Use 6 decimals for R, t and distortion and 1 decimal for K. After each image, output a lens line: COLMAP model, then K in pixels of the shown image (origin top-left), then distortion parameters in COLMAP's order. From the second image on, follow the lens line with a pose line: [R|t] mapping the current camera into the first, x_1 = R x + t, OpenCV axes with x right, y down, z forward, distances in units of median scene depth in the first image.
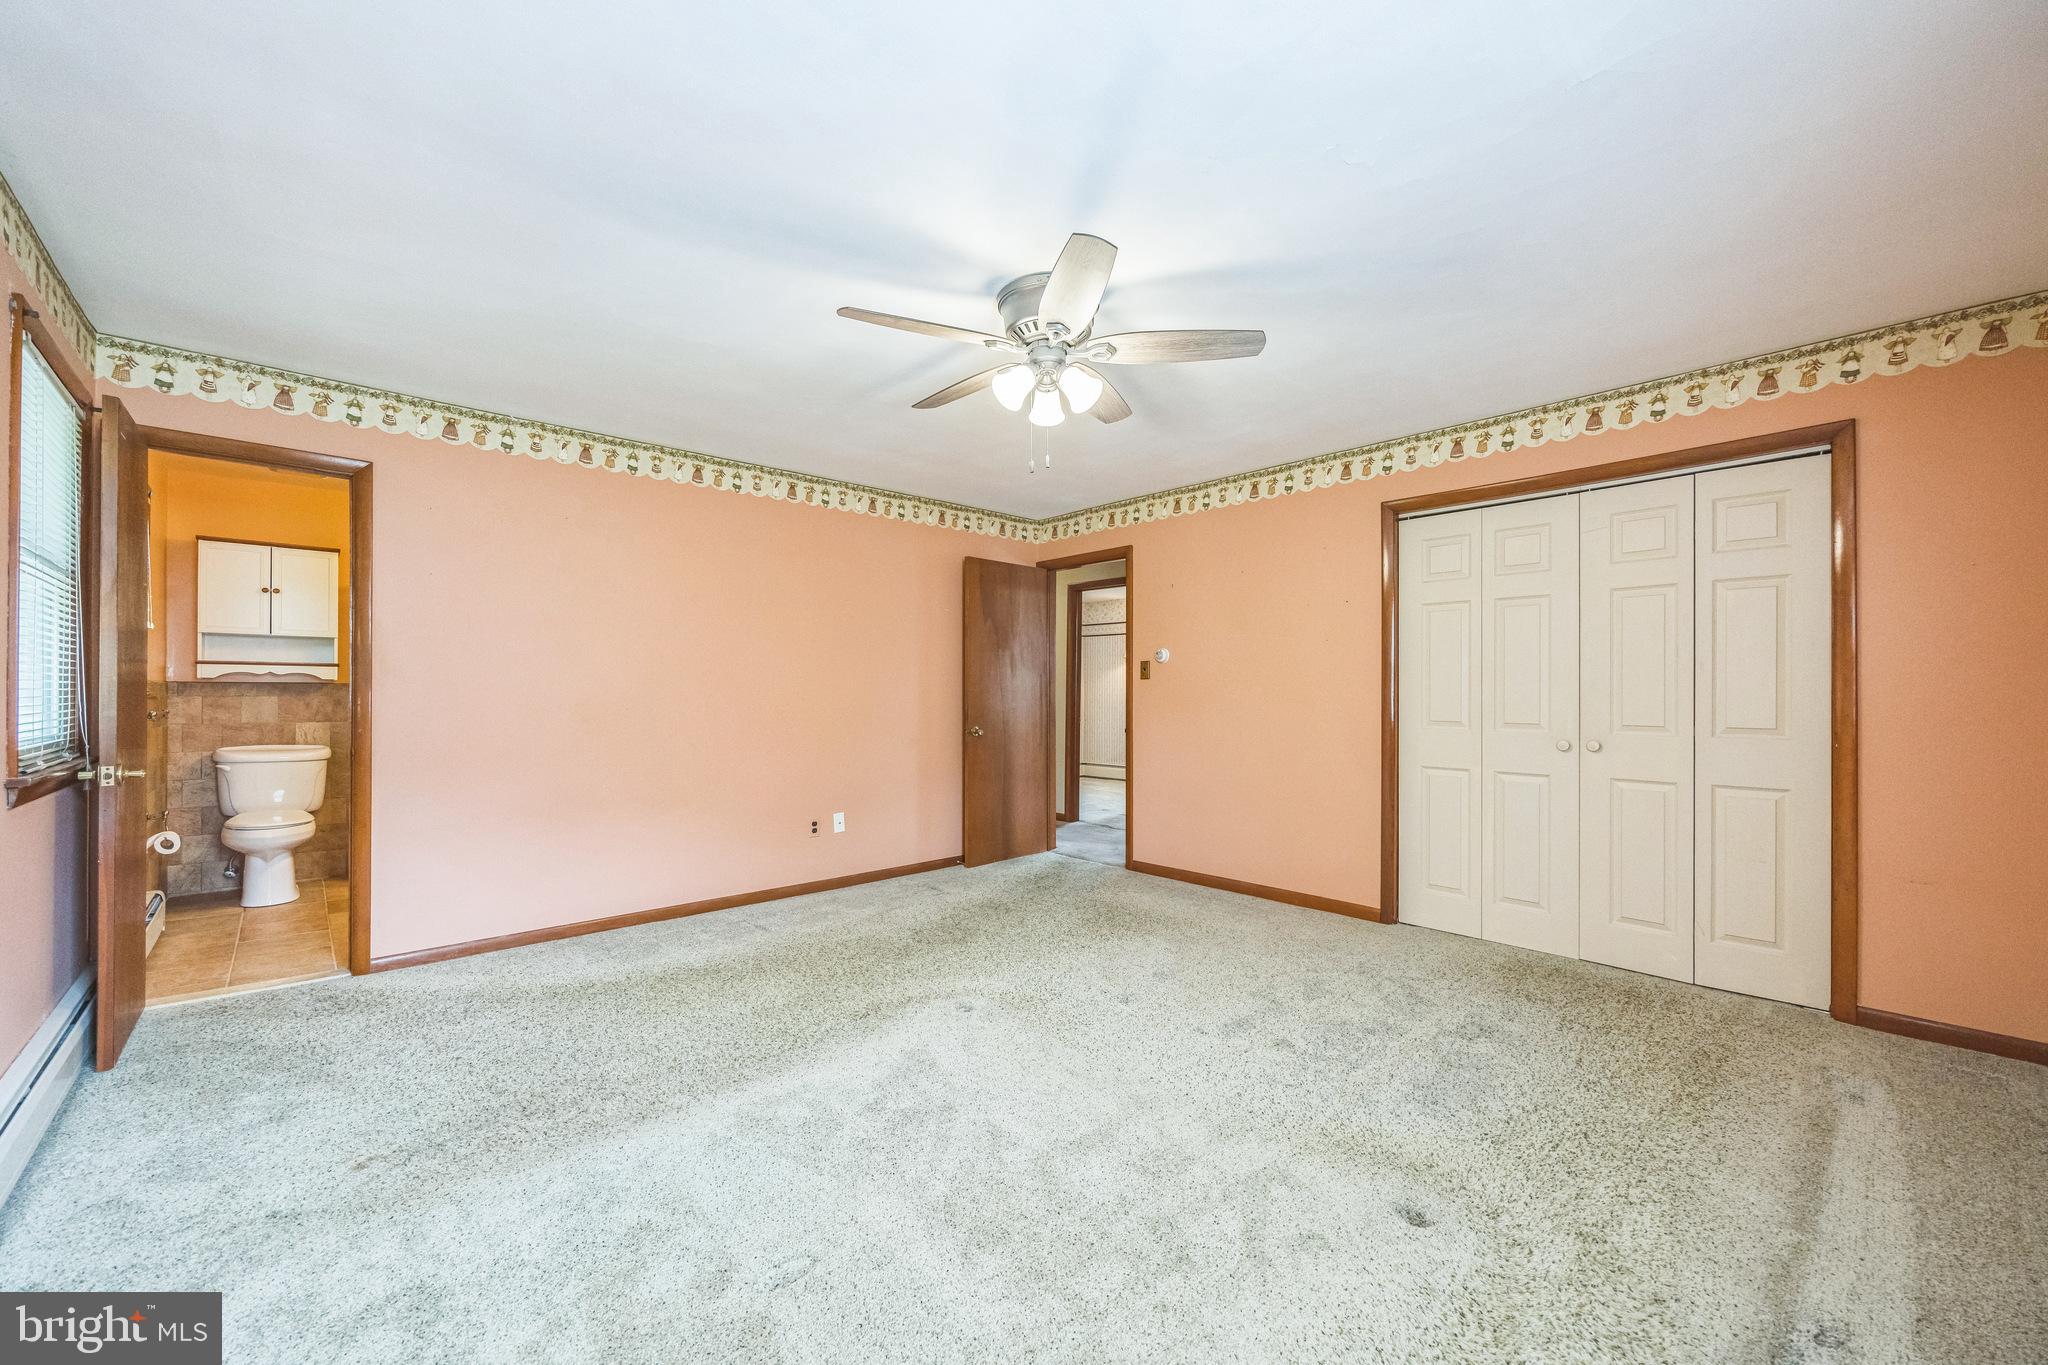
lens RADIAL K [[793.6, 0, 1032.0], [0, 793.6, 686.8], [0, 0, 1]] dist [-0.011123, 0.000125]
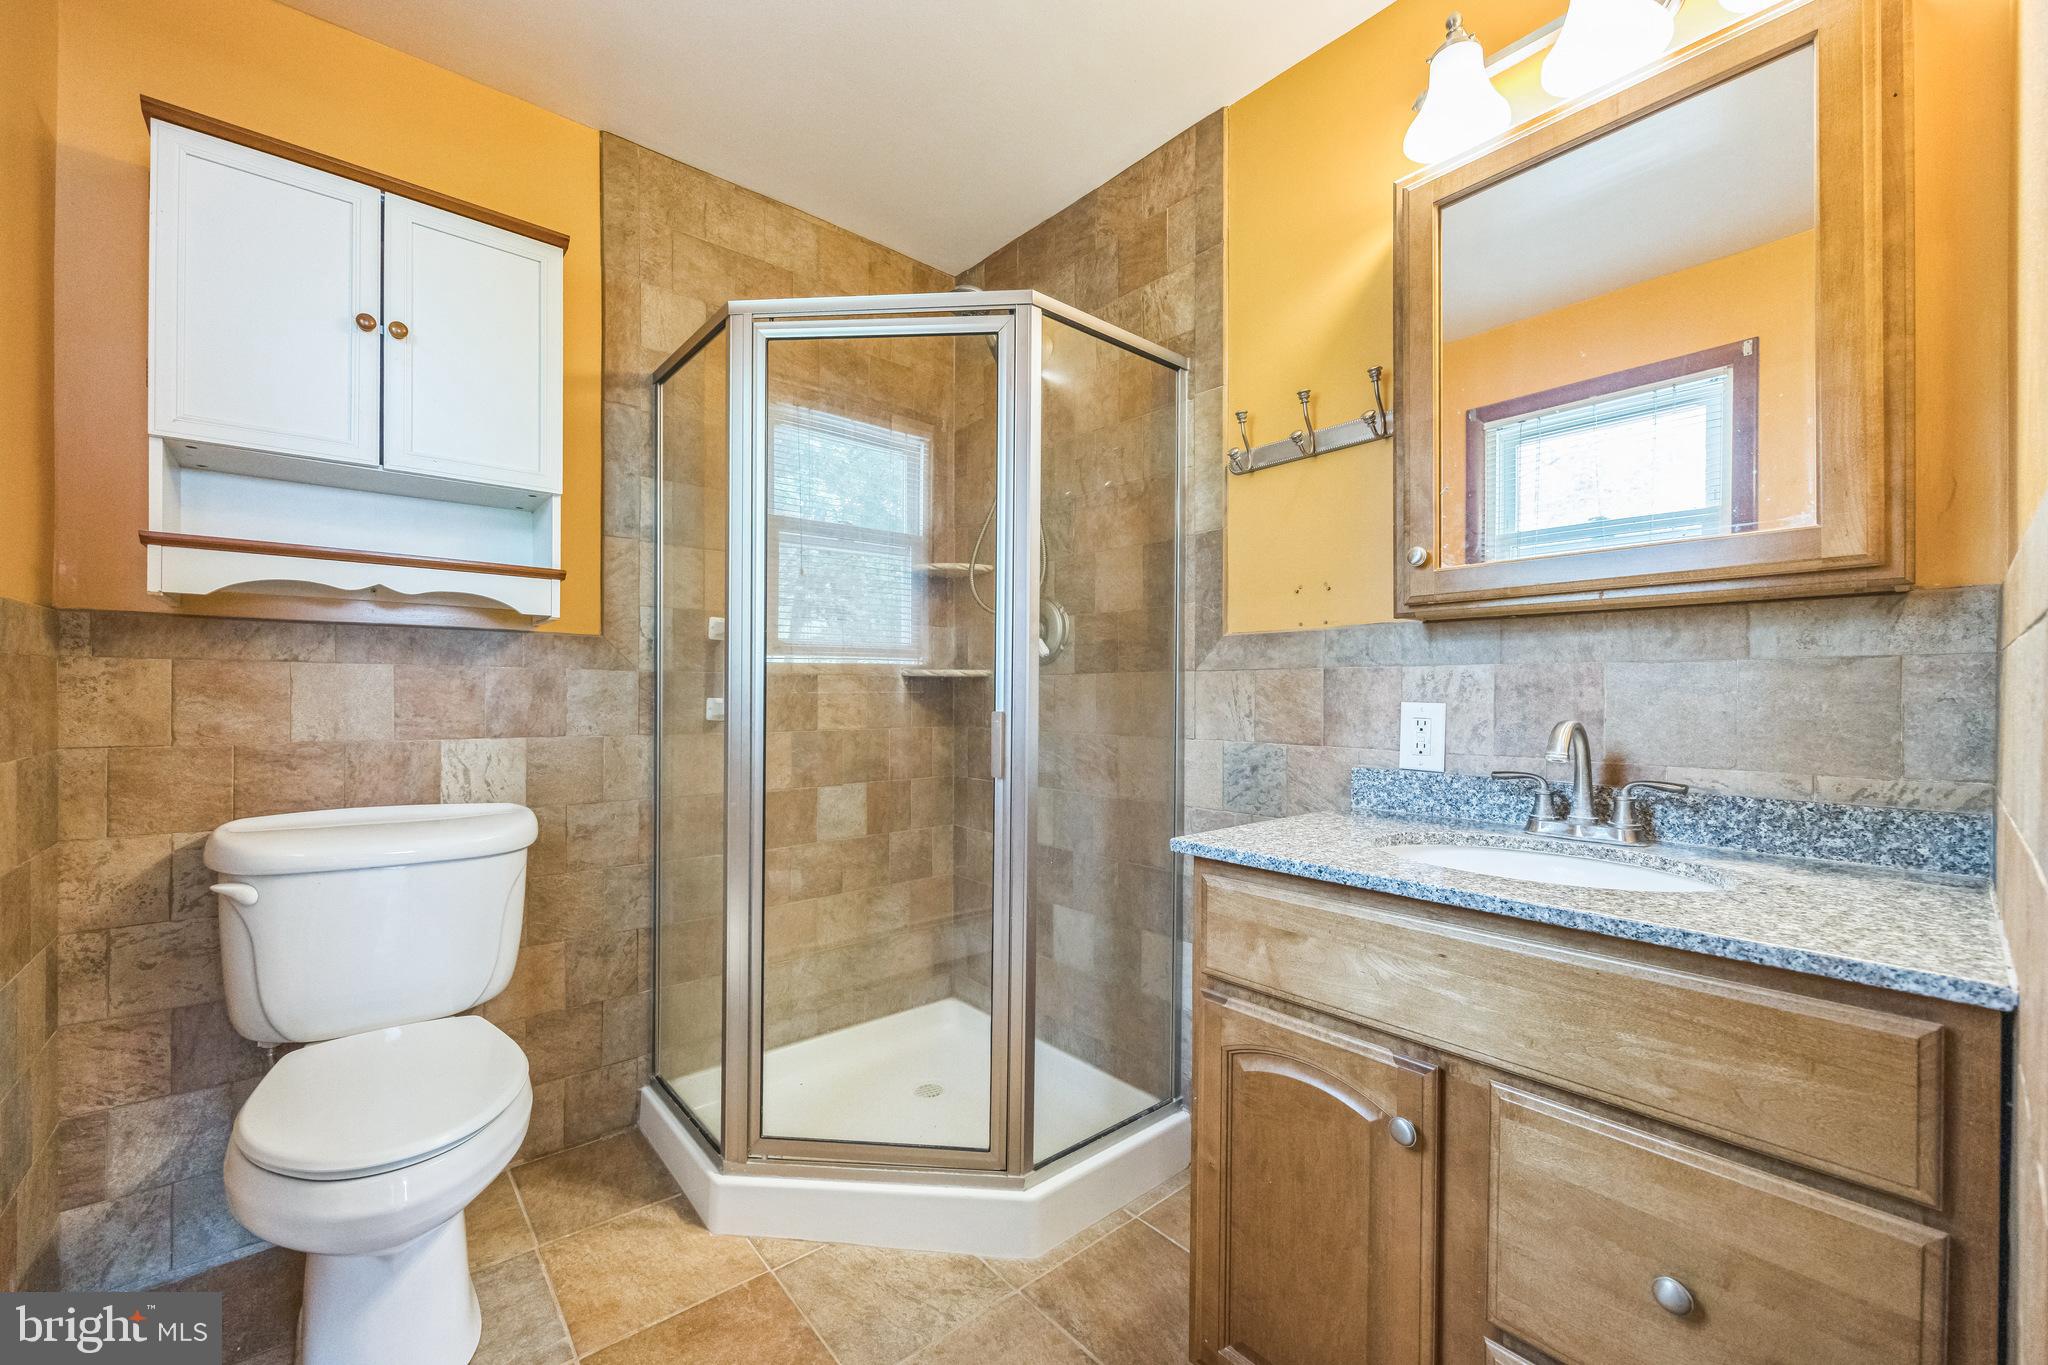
lens RADIAL K [[793.6, 0, 1016.7], [0, 793.6, 692.6], [0, 0, 1]] dist [-0.011123, 0.000125]
pose [[0.998773, 0.005816, -0.049176, -0.694099], [-0.005620, 0.999976, 0.004117, 0.022312], [0.049198, -0.003835, 0.998782, 0.691906]]
